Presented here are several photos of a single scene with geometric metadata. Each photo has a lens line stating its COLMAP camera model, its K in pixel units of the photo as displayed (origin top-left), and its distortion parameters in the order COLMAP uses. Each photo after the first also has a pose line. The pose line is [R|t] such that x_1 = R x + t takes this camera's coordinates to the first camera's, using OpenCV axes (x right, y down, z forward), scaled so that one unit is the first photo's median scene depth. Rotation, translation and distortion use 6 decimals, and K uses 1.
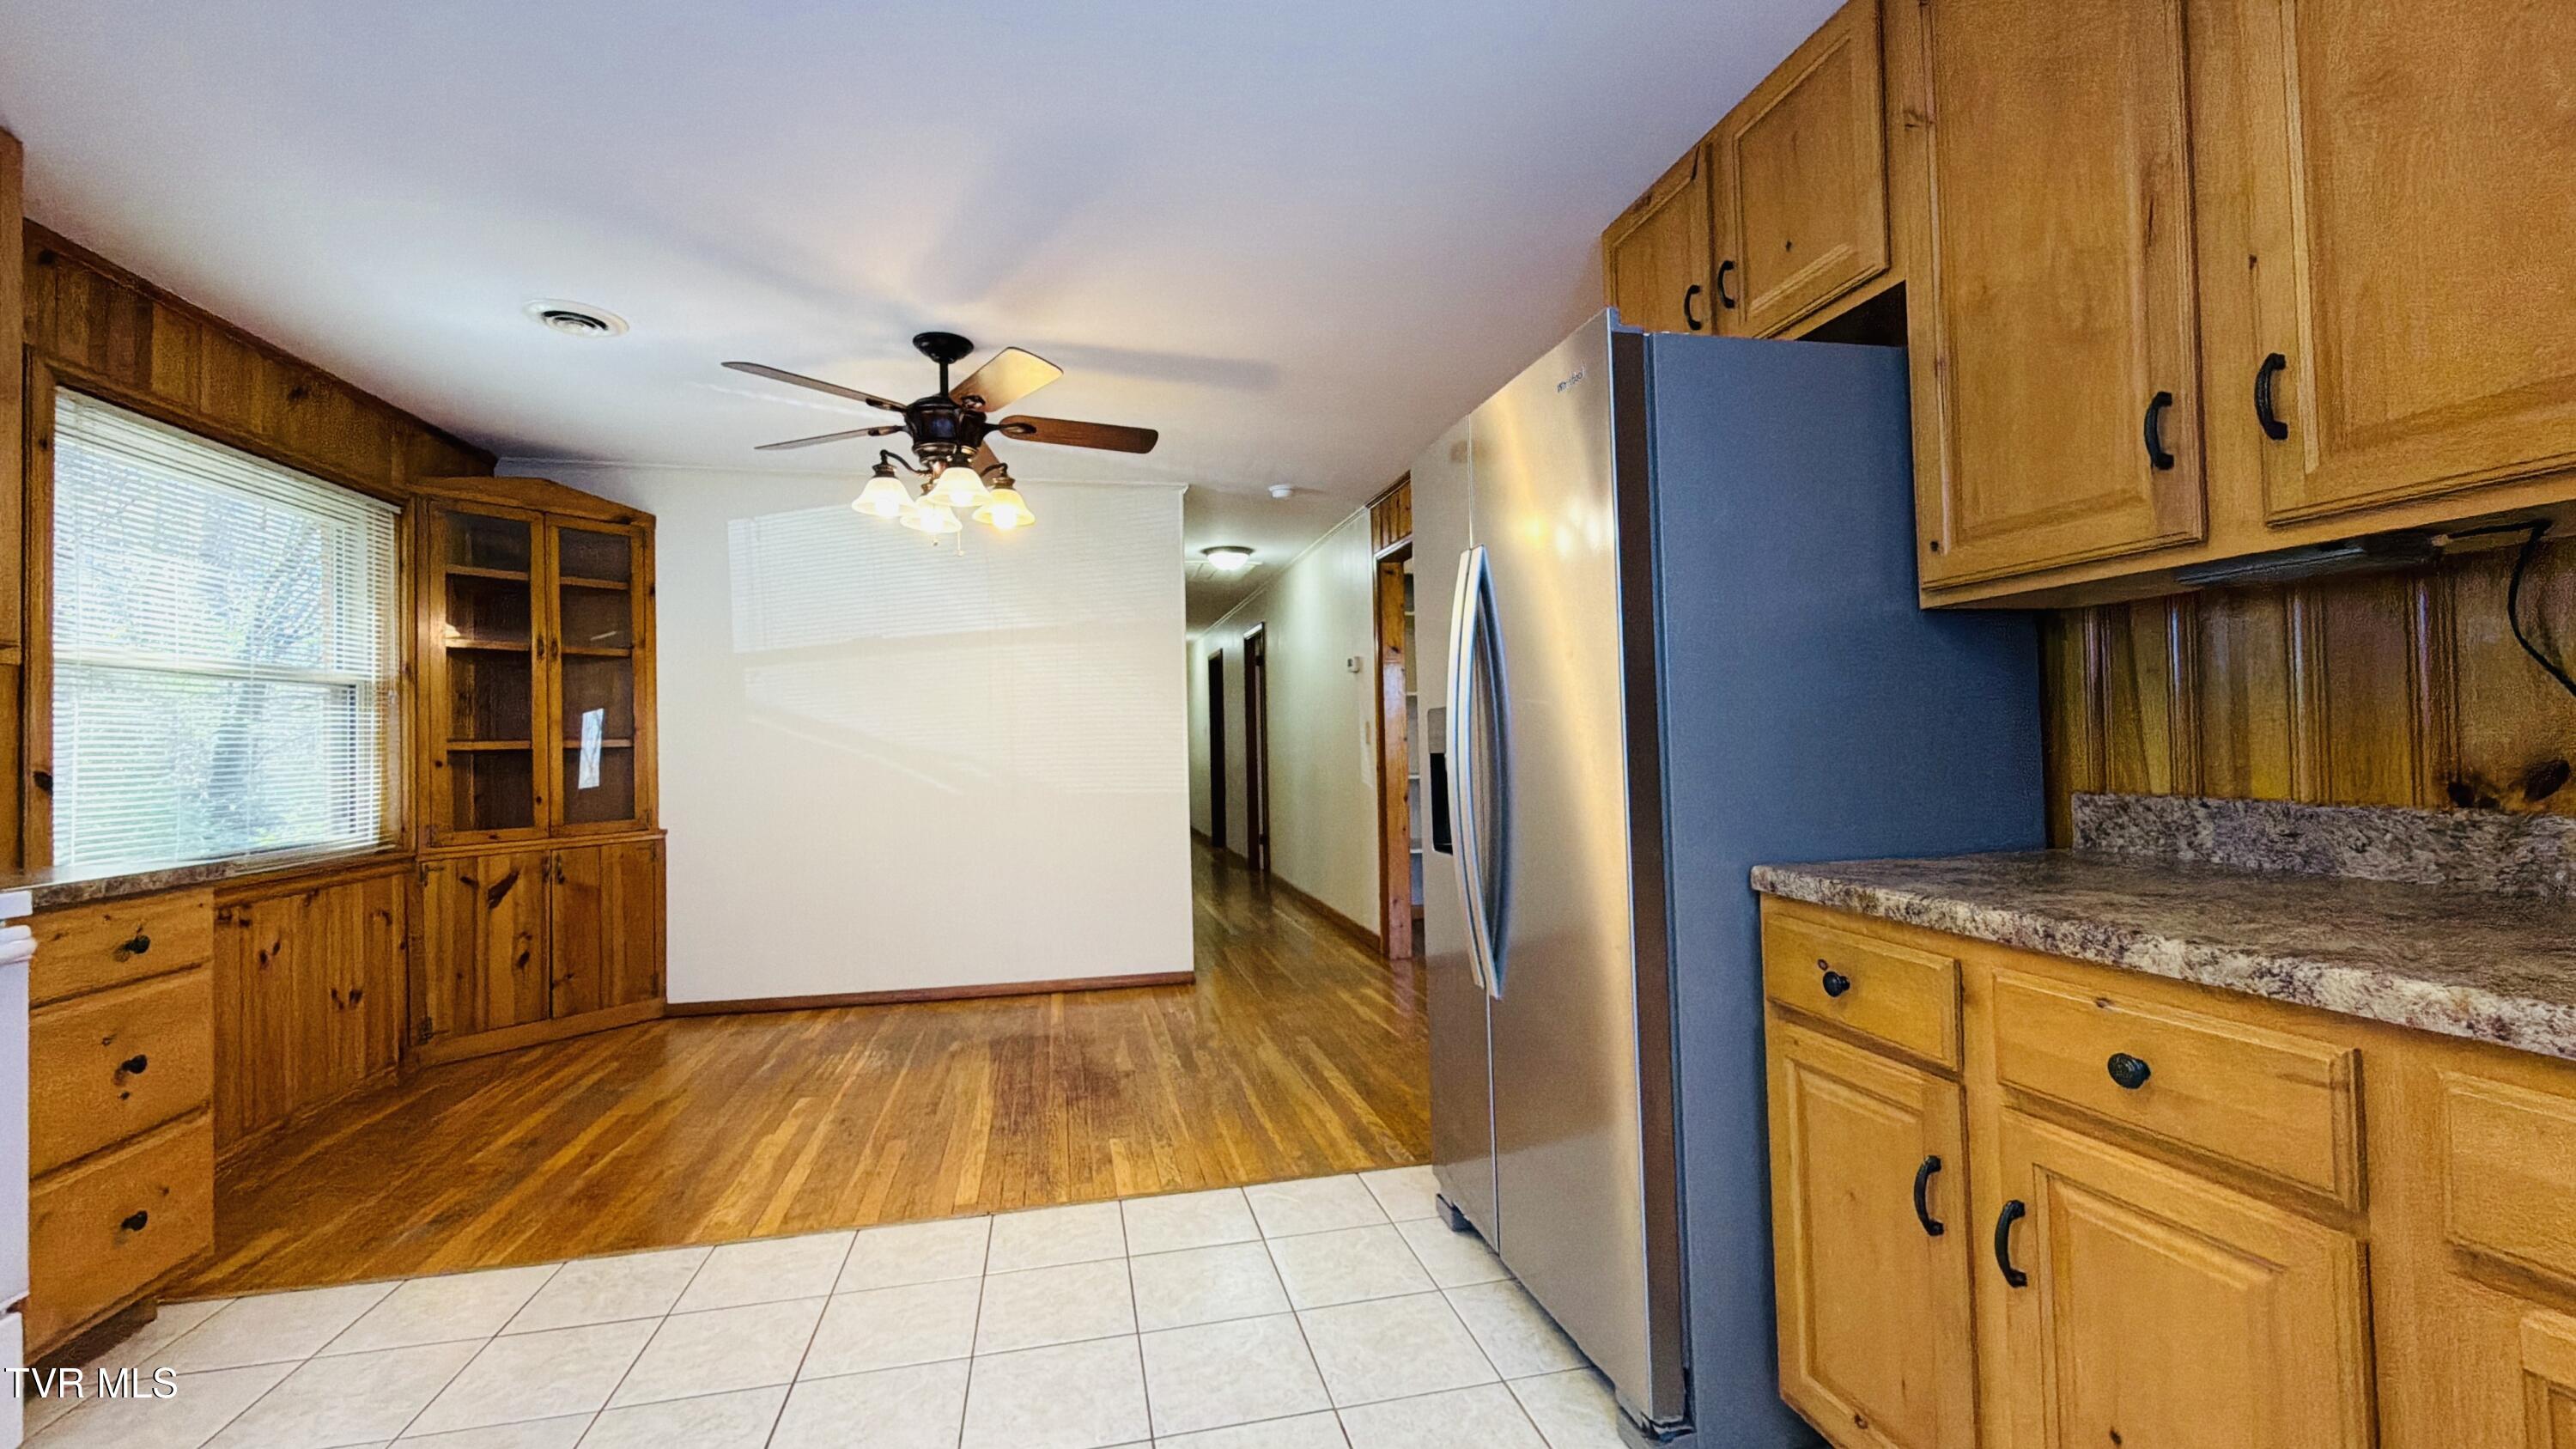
lens RADIAL K [[1025.5, 0, 1284.6], [0, 1025.5, 723.2], [0, 0, 1]] dist [-0.000653, 0.000192]
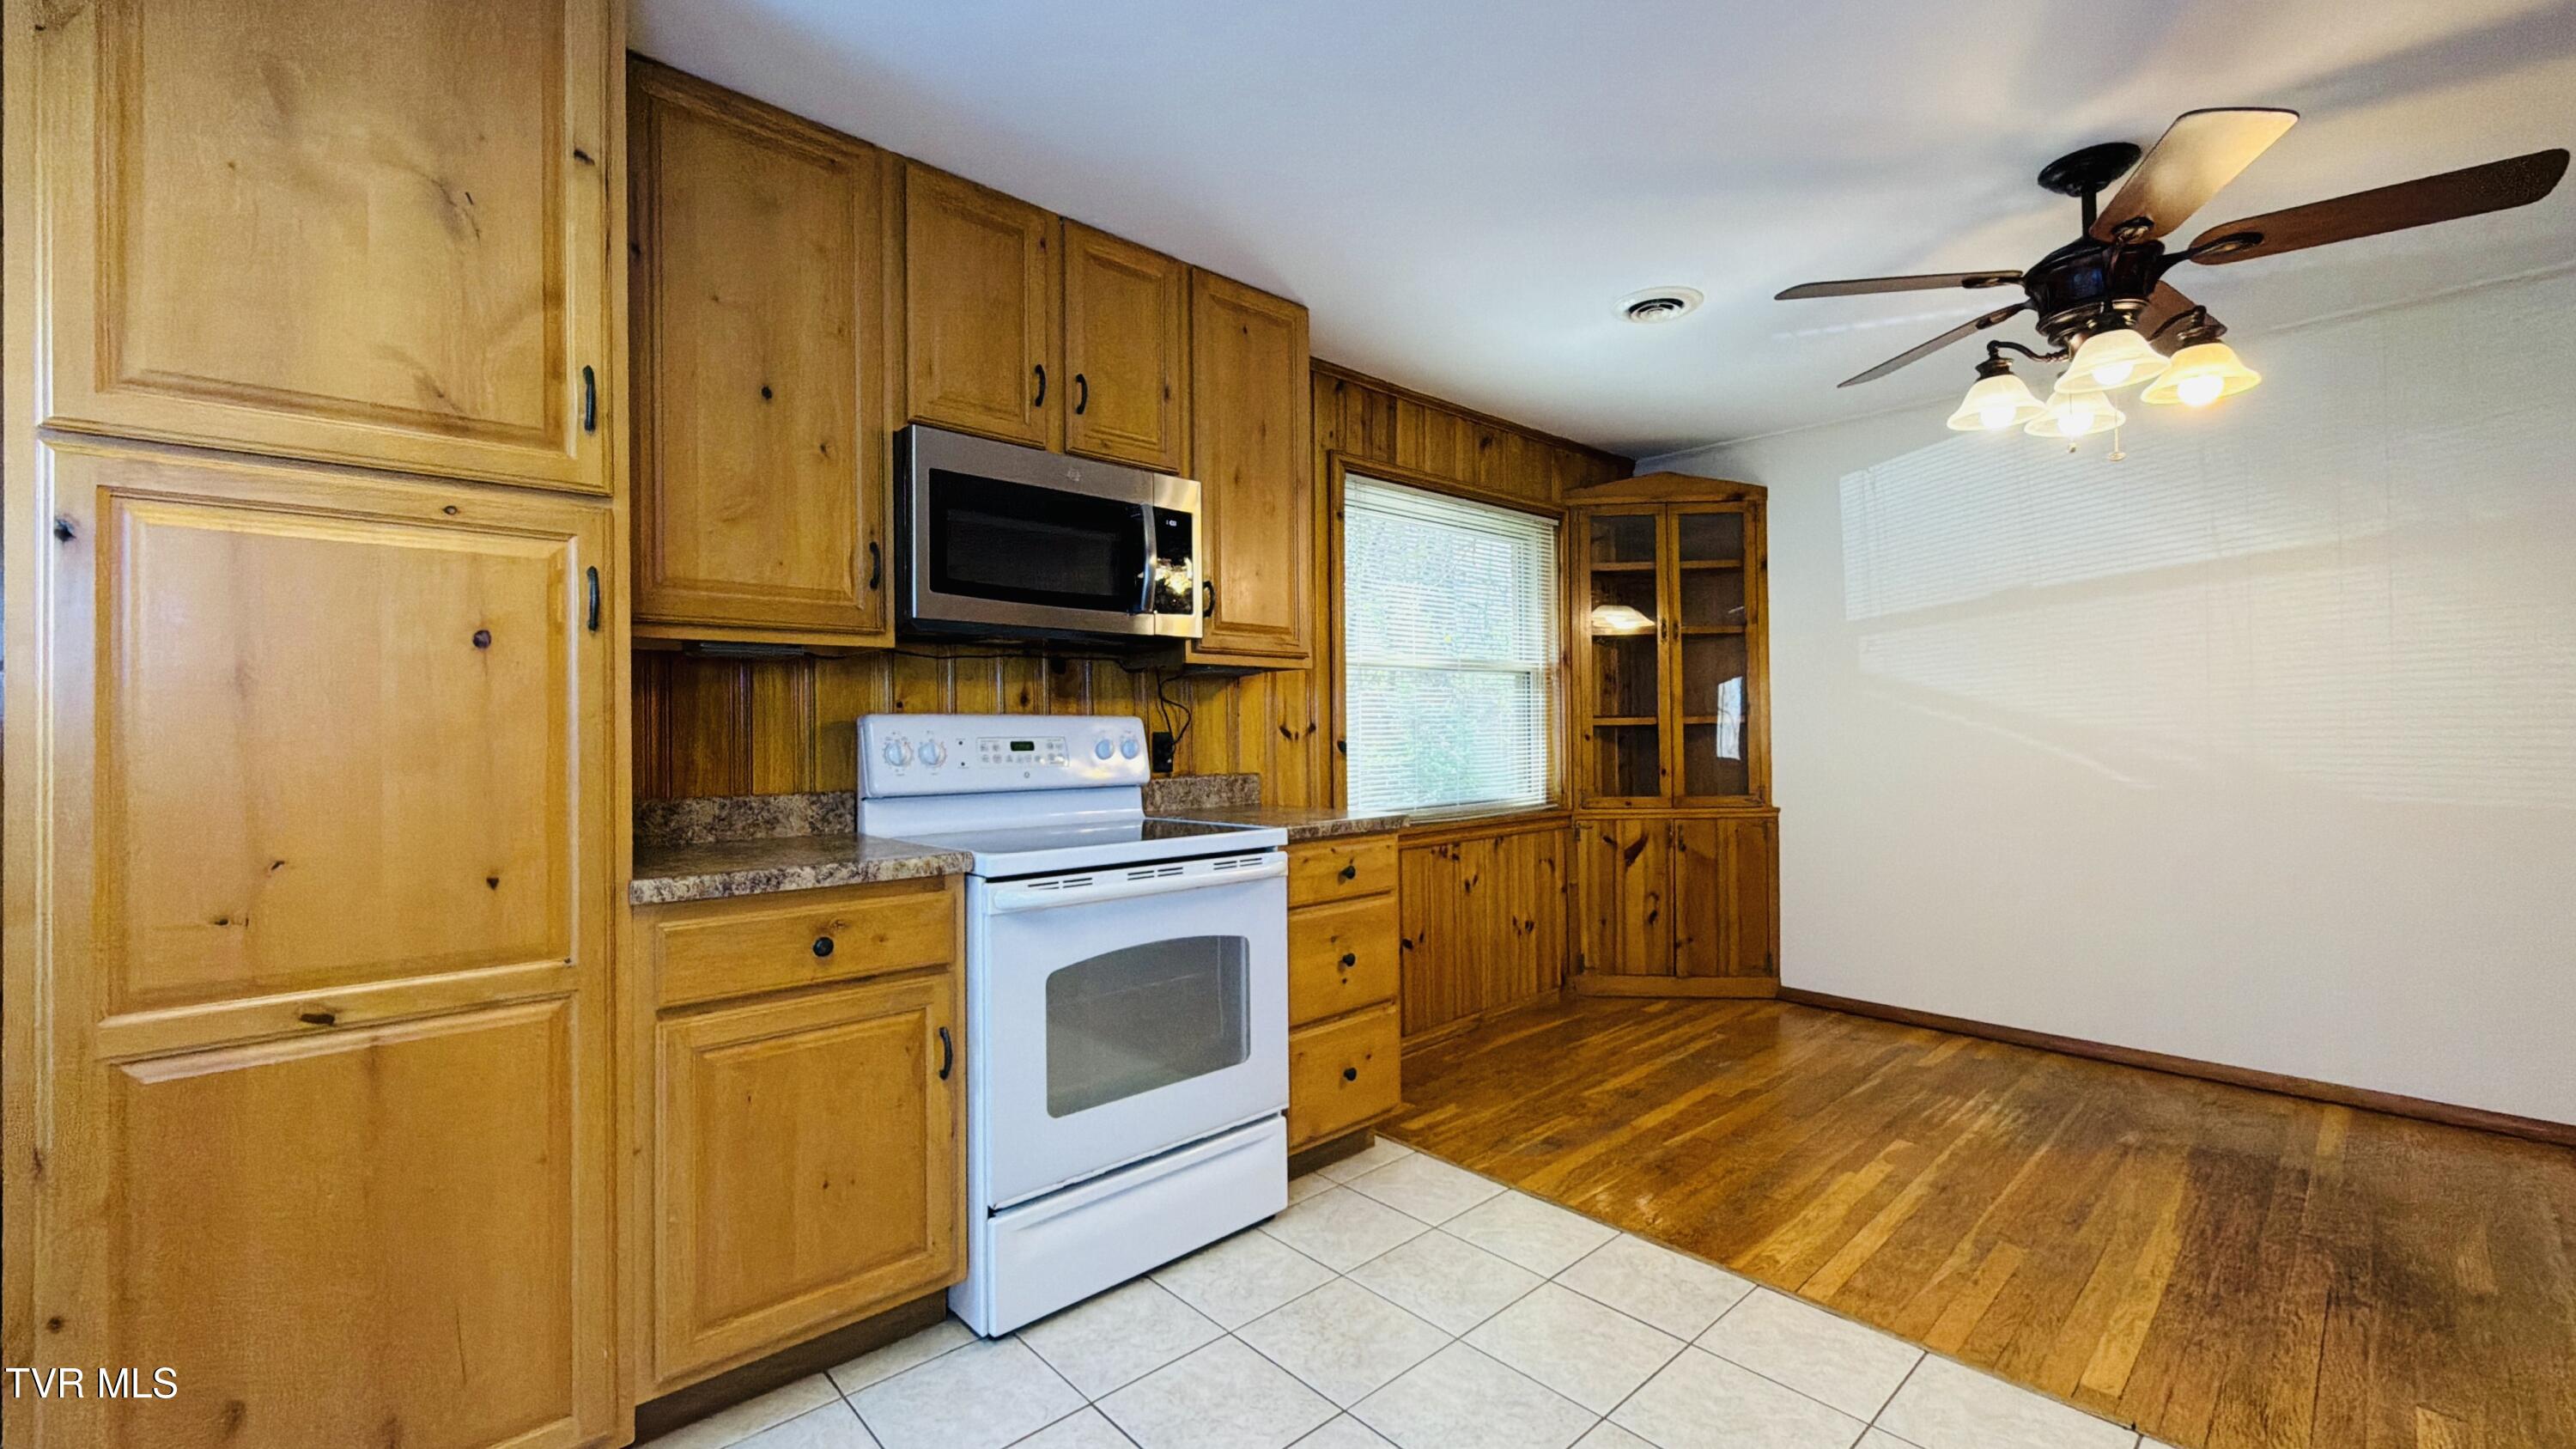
lens RADIAL K [[1025.5, 0, 1284.6], [0, 1025.5, 723.2], [0, 0, 1]] dist [-0.000653, 0.000192]
pose [[0.499572, 0.008964, -0.866226, 0.008982], [0.017102, 0.999650, 0.020207, -0.006417], [0.866103, -0.024909, 0.499244, 0.152980]]
